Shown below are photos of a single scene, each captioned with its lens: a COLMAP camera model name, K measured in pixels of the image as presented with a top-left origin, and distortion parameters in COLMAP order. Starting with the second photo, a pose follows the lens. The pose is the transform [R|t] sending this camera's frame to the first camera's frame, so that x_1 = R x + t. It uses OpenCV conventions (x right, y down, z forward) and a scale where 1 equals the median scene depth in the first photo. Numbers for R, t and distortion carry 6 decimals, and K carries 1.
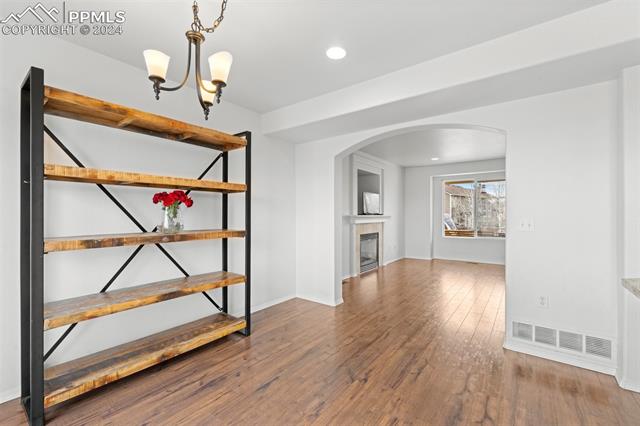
lens RADIAL K [[286.8, 0, 320.0], [0, 286.8, 213.0], [0, 0, 1]] dist [-0.001702, 0.000072]
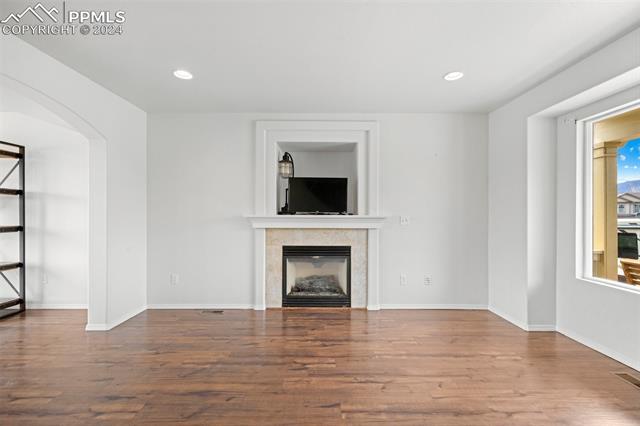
lens RADIAL K [[288.6, 0, 320.0], [0, 288.6, 213.0], [0, 0, 1]] dist [-0.020788, -0.000094]
pose [[0.578110, -0.001690, -0.815957, 0.652988], [-0.000385, 0.999997, -0.002344, 0.004280], [0.815959, 0.001669, 0.578107, 0.654414]]
